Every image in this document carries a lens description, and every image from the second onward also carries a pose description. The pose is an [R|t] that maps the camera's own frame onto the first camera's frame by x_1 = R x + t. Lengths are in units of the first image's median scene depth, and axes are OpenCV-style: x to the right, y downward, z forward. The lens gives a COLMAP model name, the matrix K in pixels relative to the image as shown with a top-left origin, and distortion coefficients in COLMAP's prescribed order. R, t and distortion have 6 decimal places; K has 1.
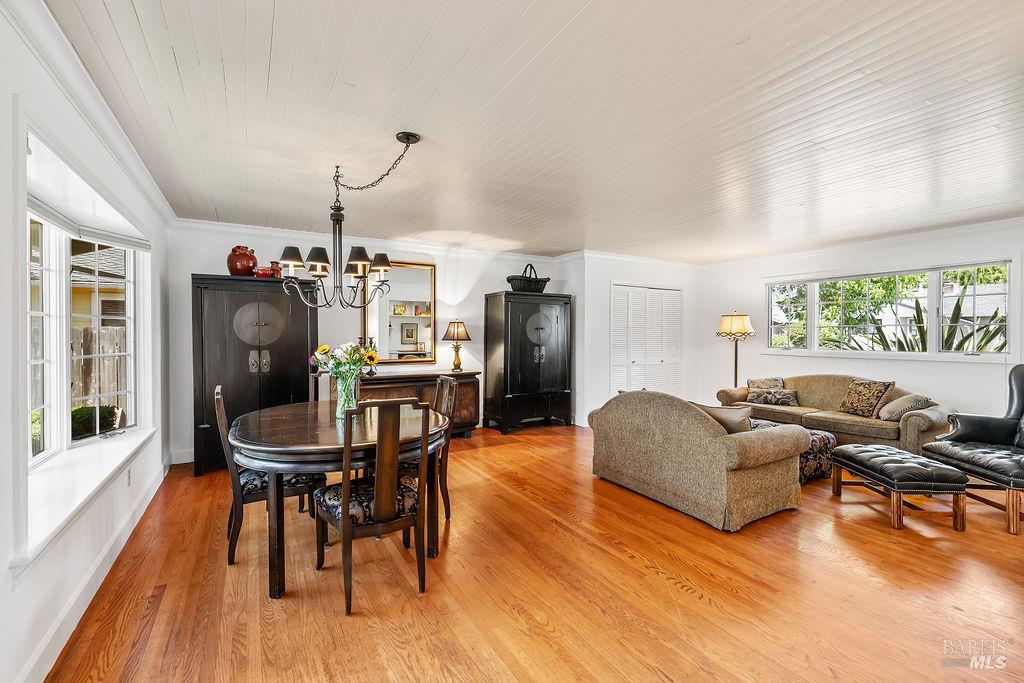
lens RADIAL K [[437.5, 0, 516.7], [0, 437.5, 340.9], [0, 0, 1]] dist [0.001873, 0.000053]
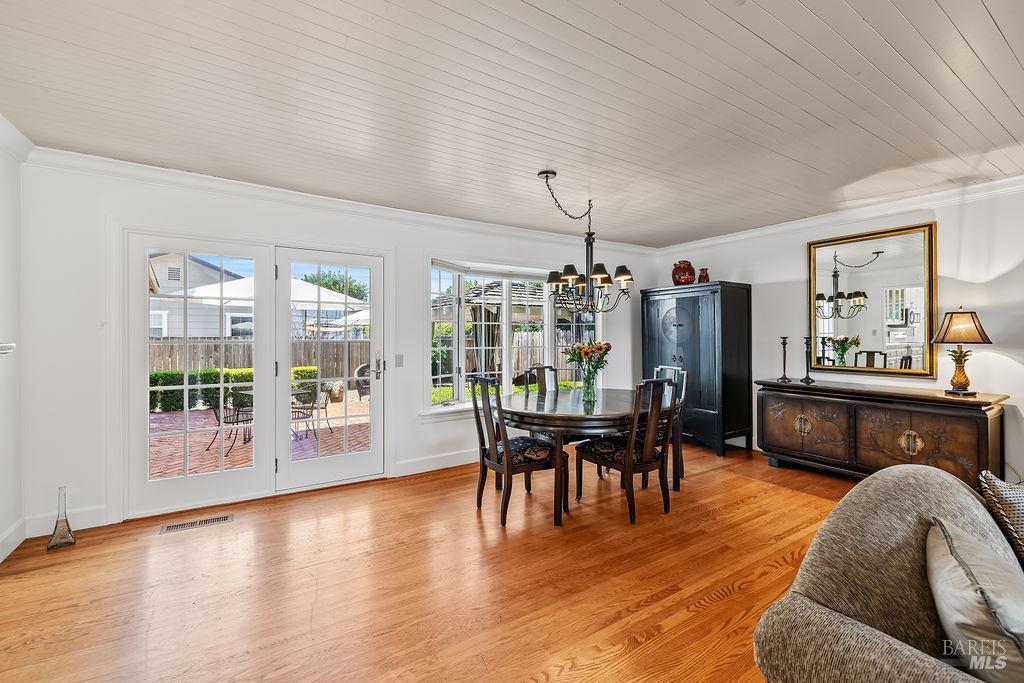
lens RADIAL K [[437.5, 0, 517.0], [0, 437.5, 335.8], [0, 0, 1]] dist [0.001873, 0.000053]
pose [[0.030133, -0.002044, -0.999544, 0.482218], [-0.009991, 0.999947, -0.002346, -0.003726], [0.999496, 0.010057, 0.030111, 0.422232]]
